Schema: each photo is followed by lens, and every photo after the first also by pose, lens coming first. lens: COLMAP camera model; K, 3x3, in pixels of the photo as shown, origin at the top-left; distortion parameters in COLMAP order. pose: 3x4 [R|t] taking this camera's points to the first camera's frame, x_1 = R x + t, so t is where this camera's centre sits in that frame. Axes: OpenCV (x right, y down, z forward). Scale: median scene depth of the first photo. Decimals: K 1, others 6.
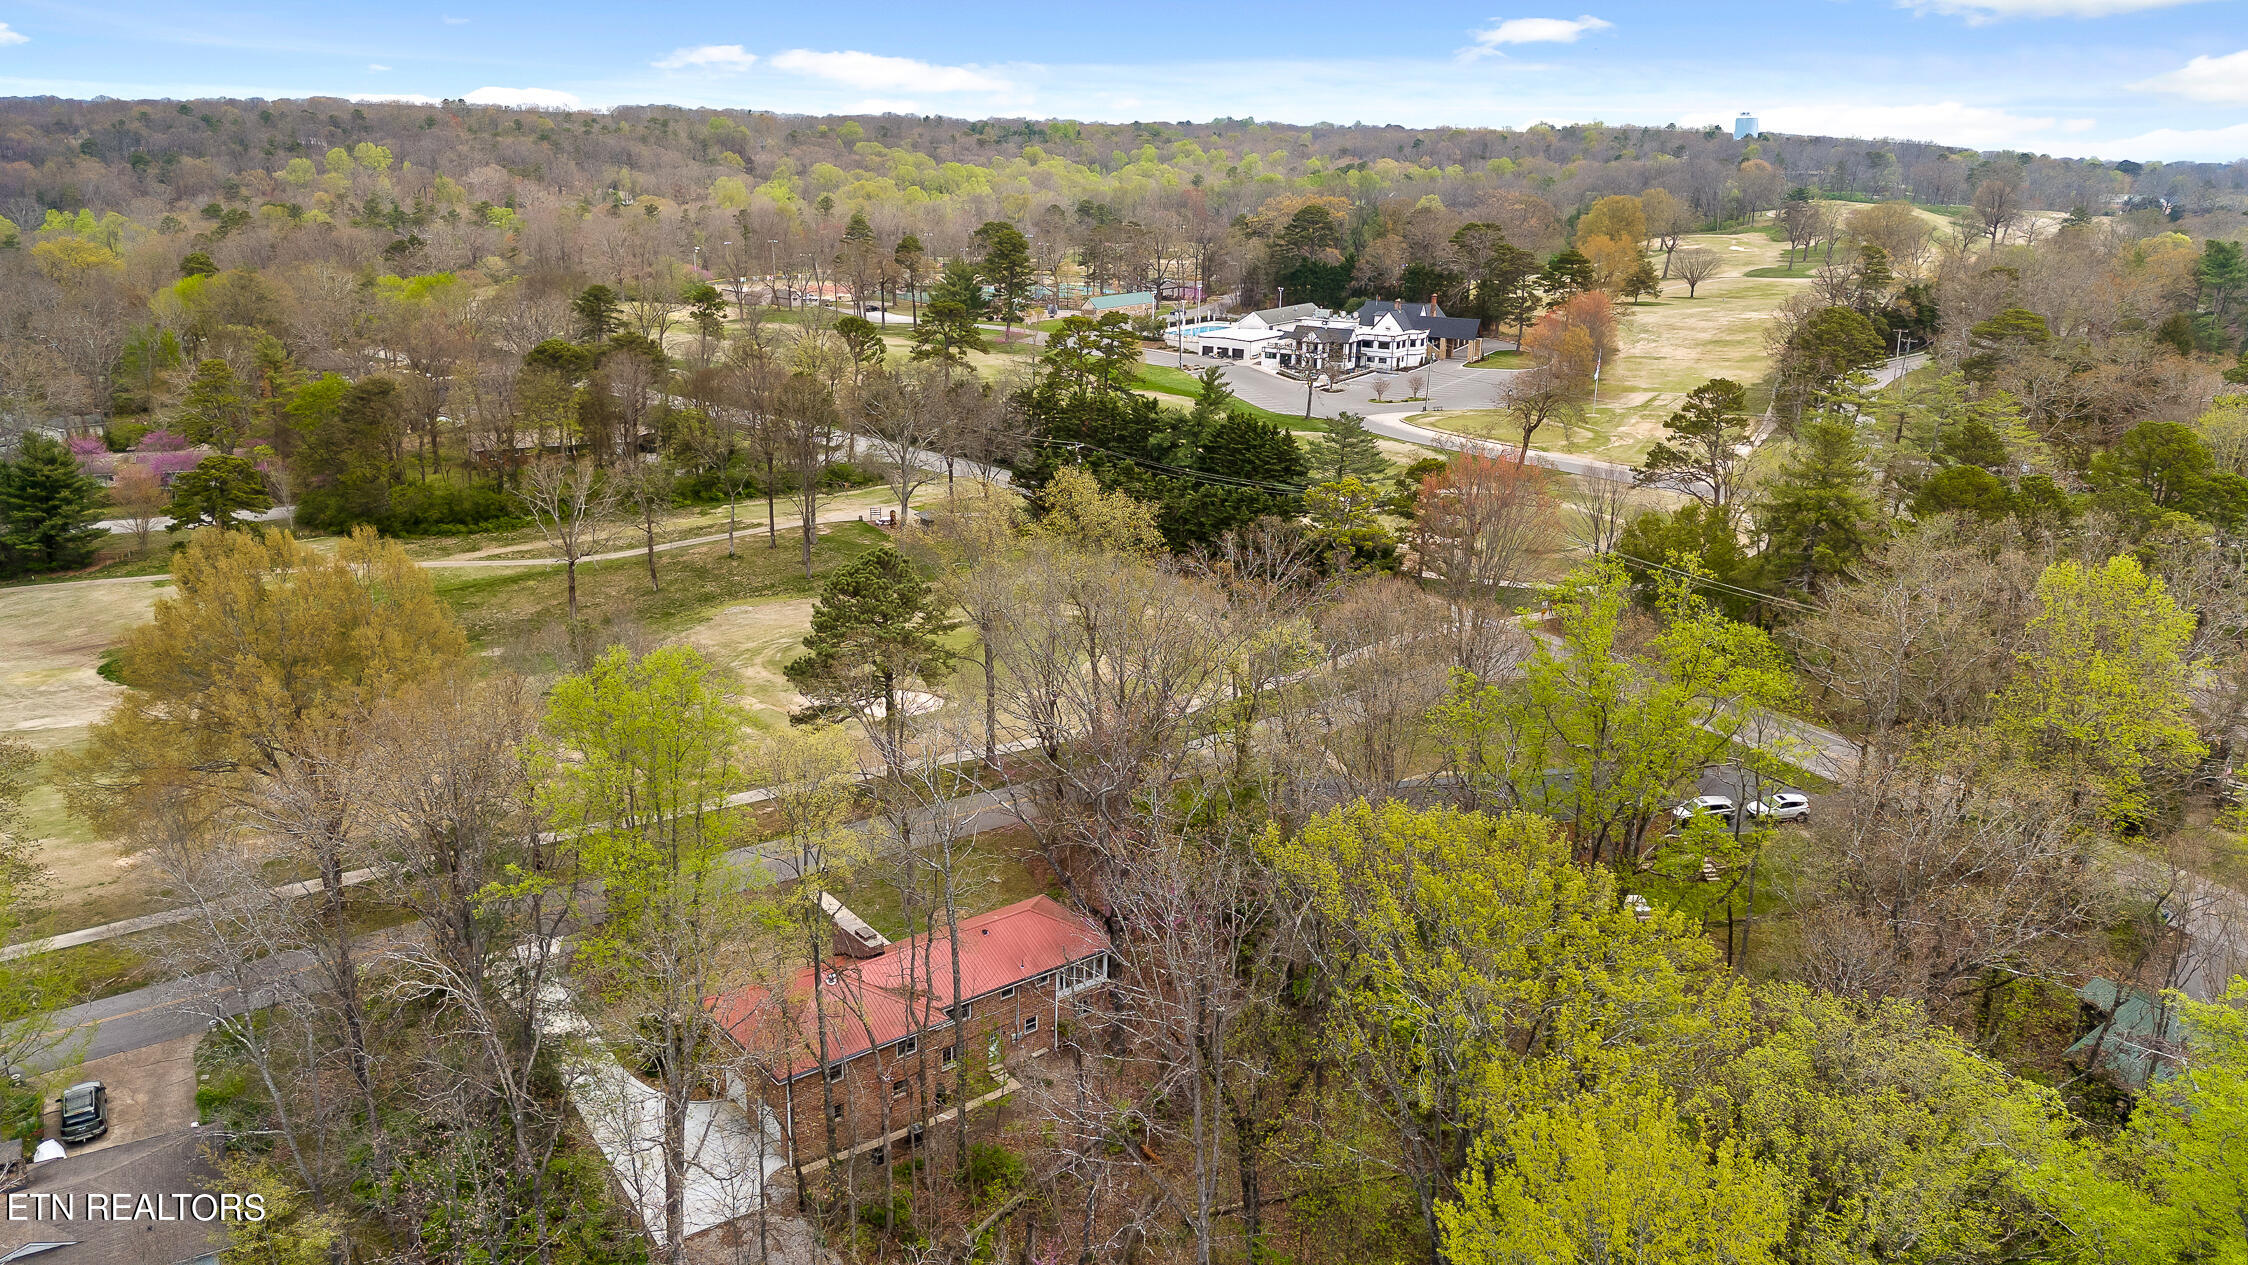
lens RADIAL K [[1641.7, 0, 1124.0], [0, 1641.7, 632.5], [0, 0, 1]] dist [0.099520, -0.179320]
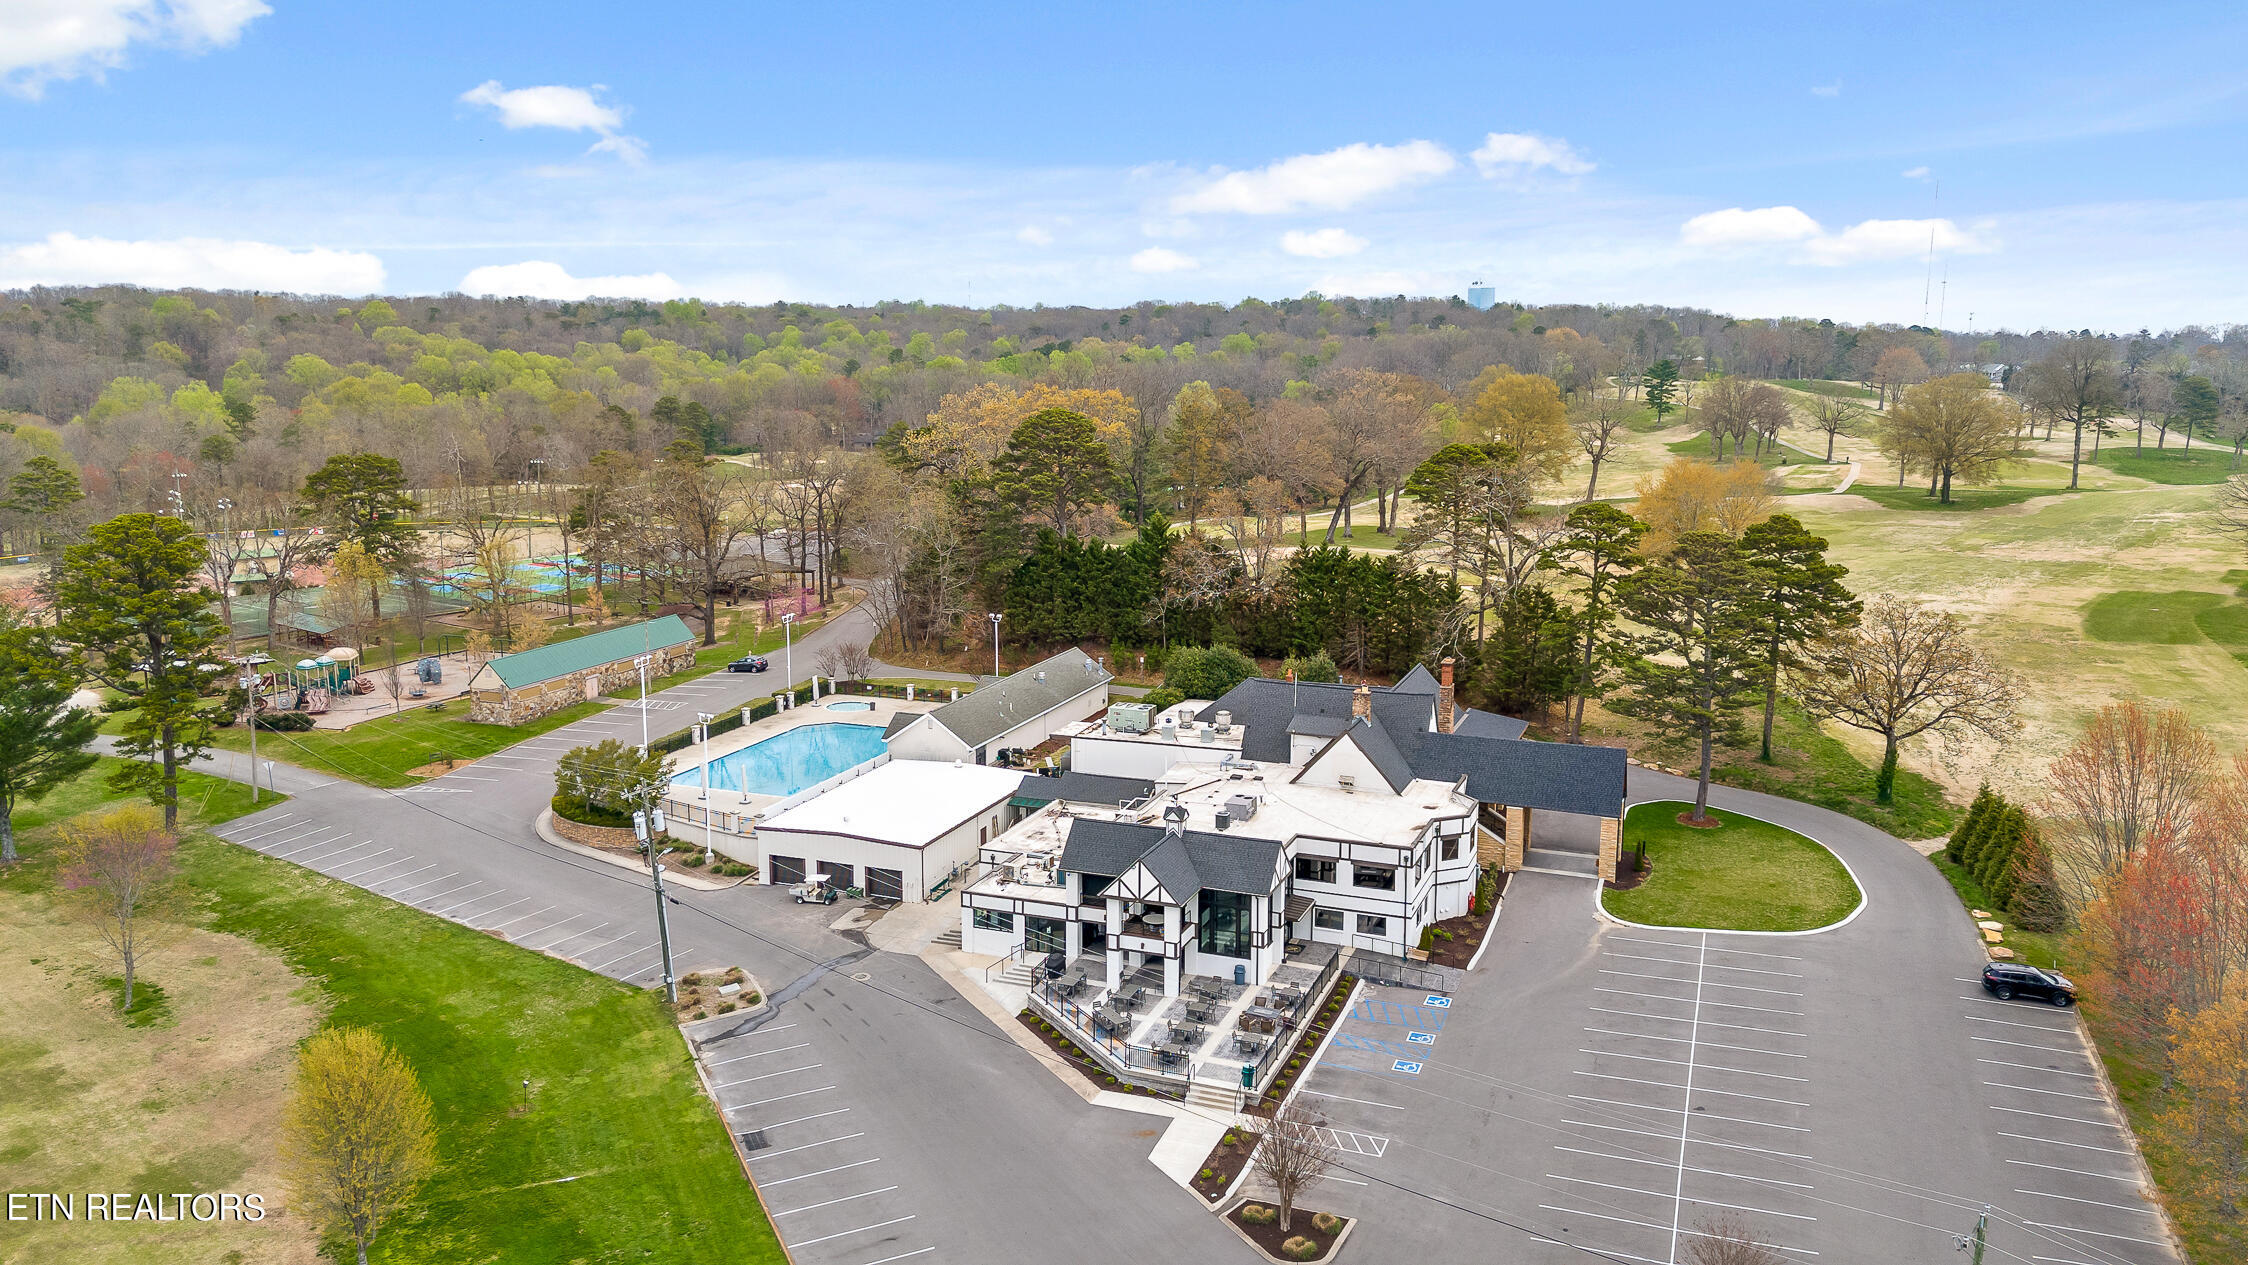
lens RADIAL K [[1641.7, 0, 1124.0], [0, 1641.7, 632.5], [0, 0, 1]] dist [0.099520, -0.179320]
pose [[0.981505, -0.051762, 0.184306, 0.022082], [0.071411, 0.992257, -0.101622, -0.068361], [-0.177619, 0.112905, 0.977601, 0.256352]]
